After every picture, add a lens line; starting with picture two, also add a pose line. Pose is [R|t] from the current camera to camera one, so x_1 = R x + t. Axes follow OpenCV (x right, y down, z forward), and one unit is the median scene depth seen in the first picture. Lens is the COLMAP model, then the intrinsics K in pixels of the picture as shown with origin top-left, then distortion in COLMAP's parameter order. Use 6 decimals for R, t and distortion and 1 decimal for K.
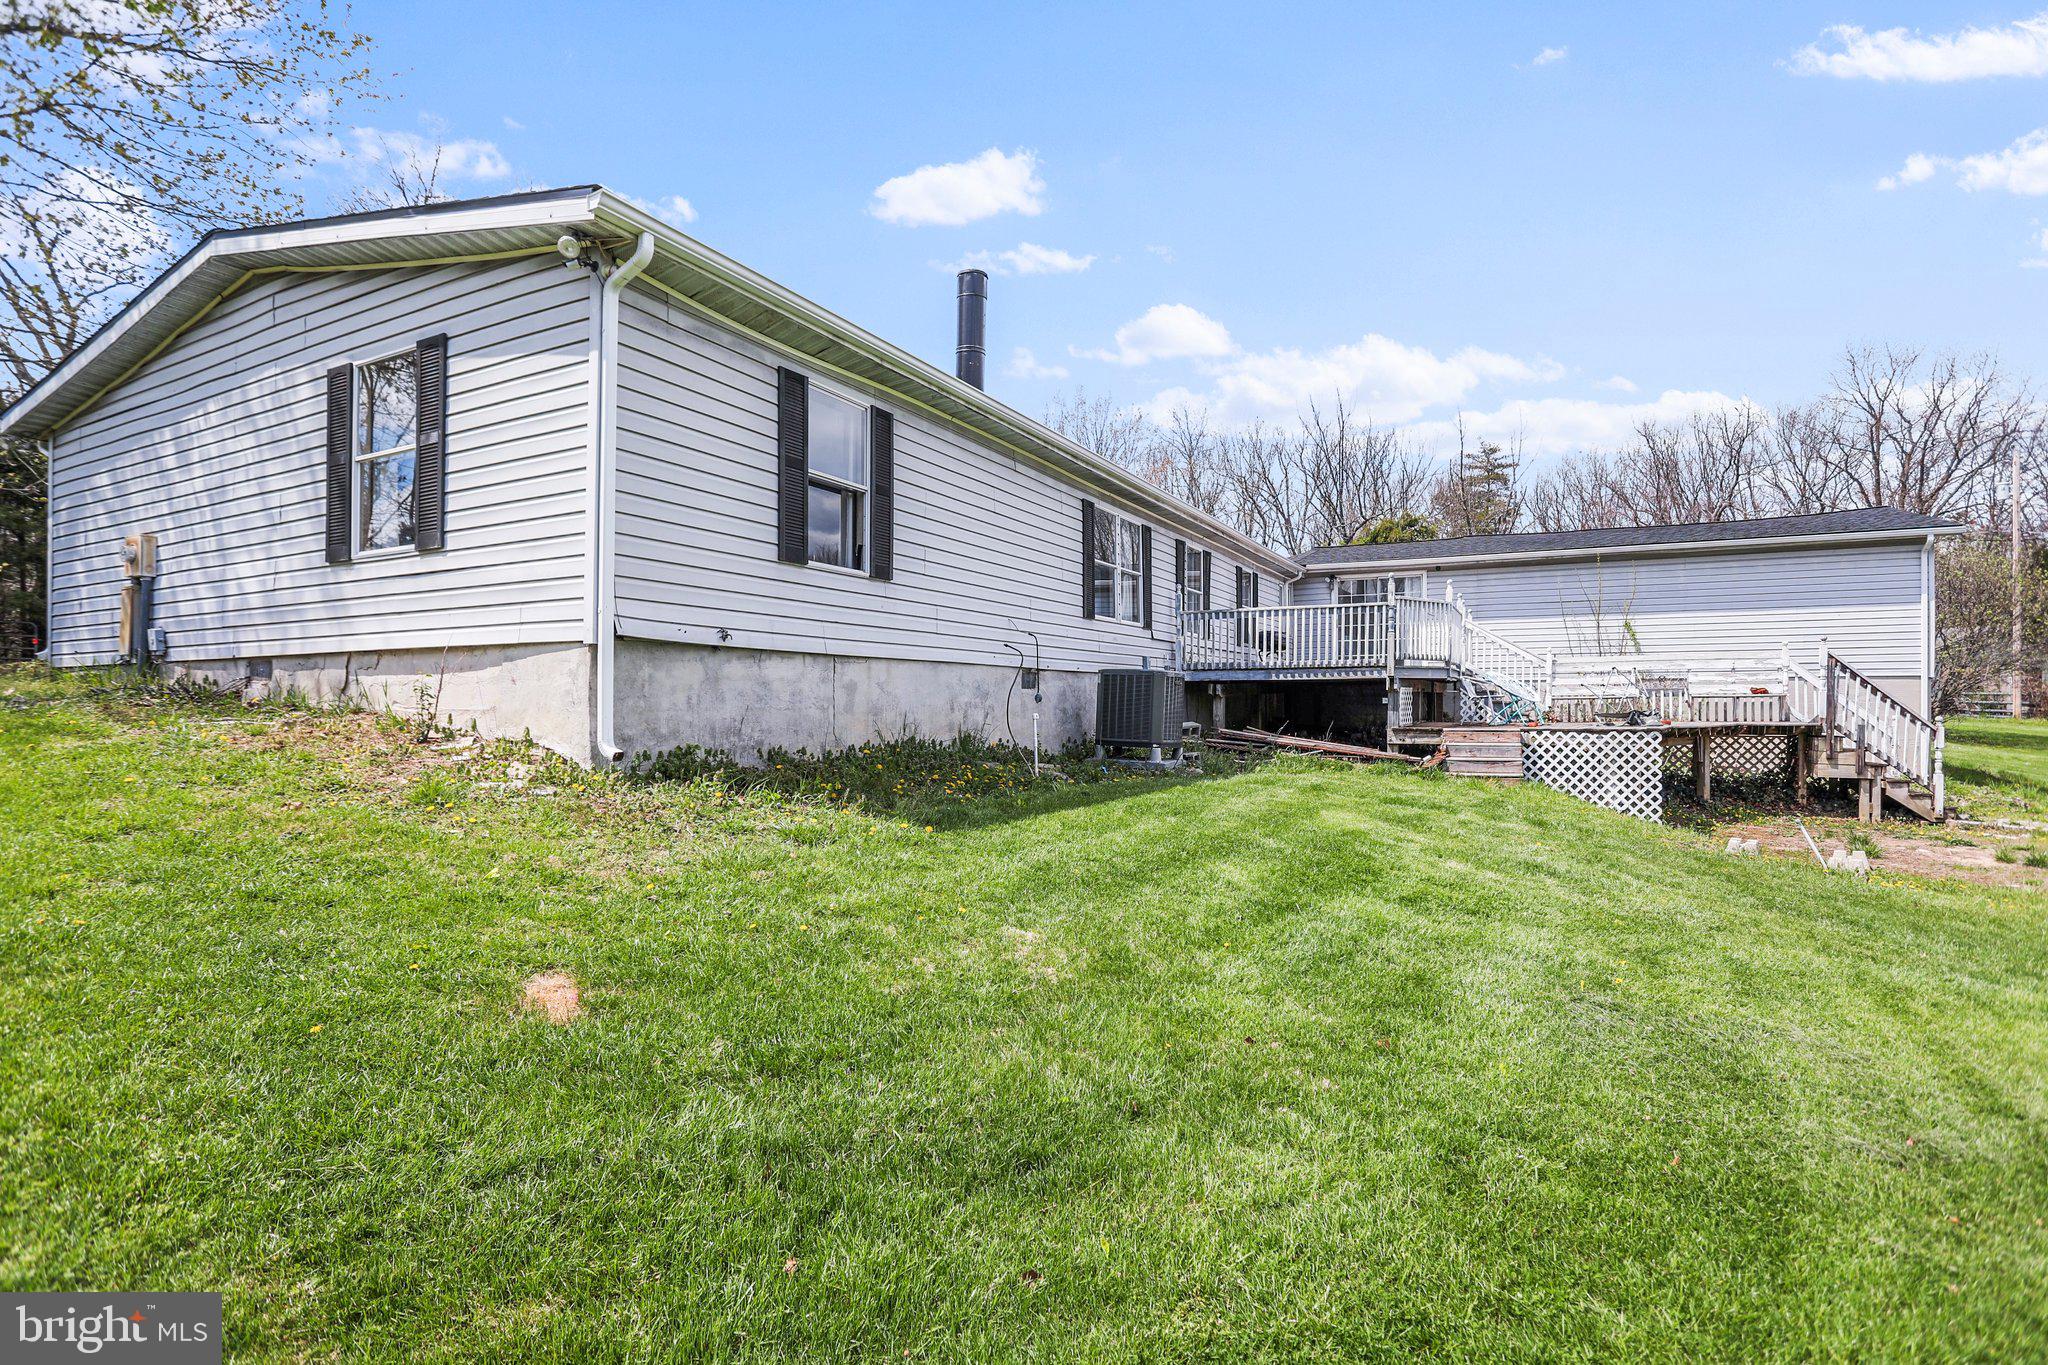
lens RADIAL K [[998.4, 0, 1020.9], [0, 998.4, 687.2], [0, 0, 1]] dist [-0.017728, 0.002423]
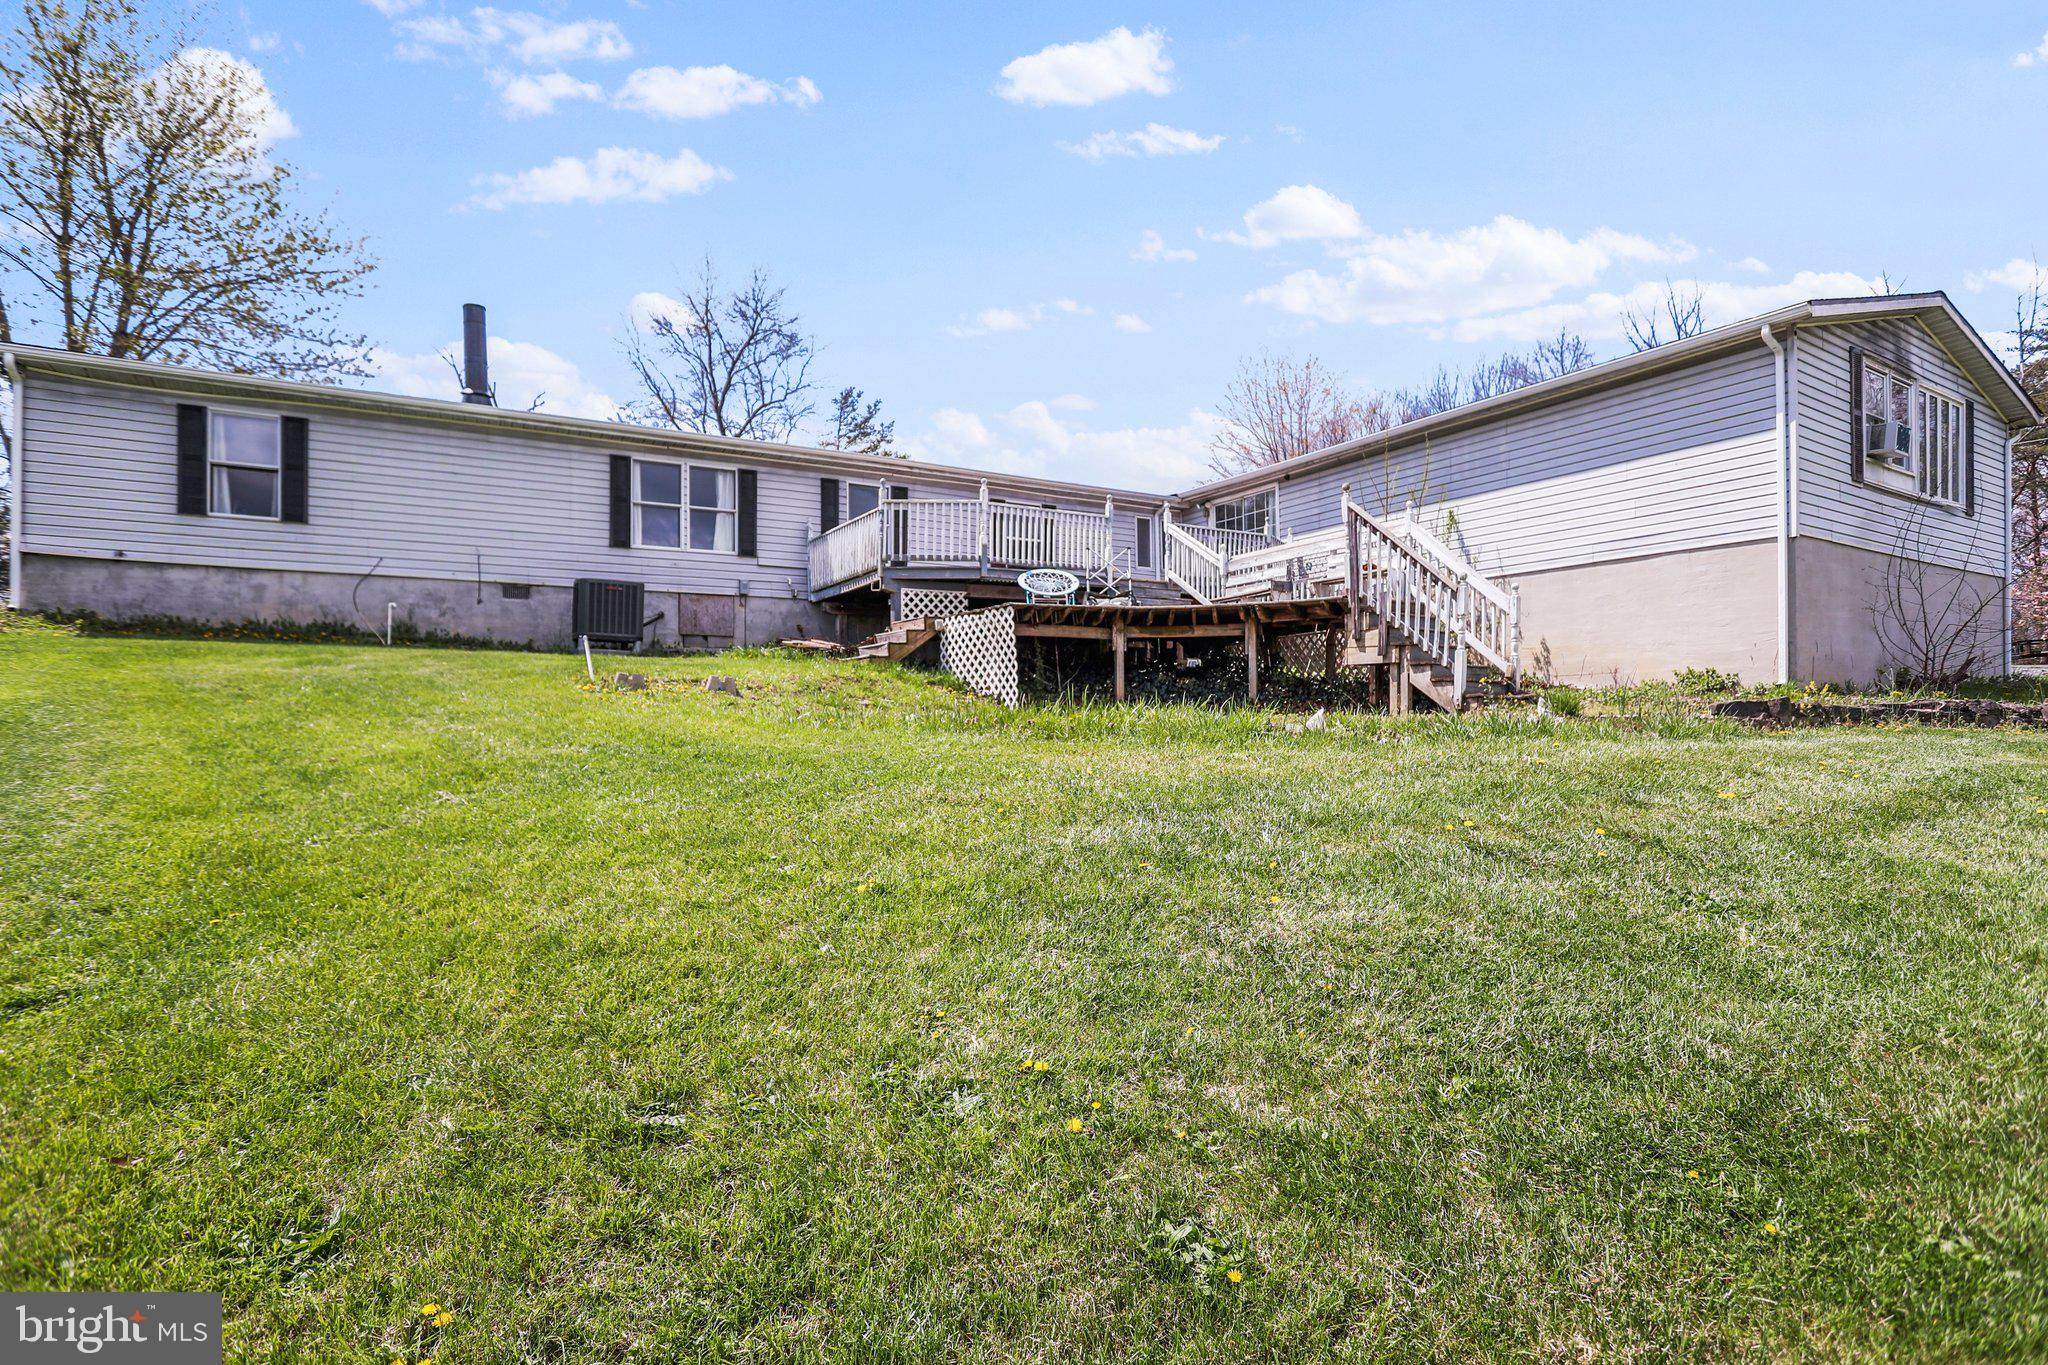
lens RADIAL K [[998.4, 0, 1015.8], [0, 998.4, 703.2], [0, 0, 1]] dist [-0.017728, 0.002423]
pose [[0.836027, -0.012723, -0.548541, 1.657850], [0.010846, 0.999919, -0.006662, 0.202163], [0.548582, -0.000380, 0.836097, 0.292531]]
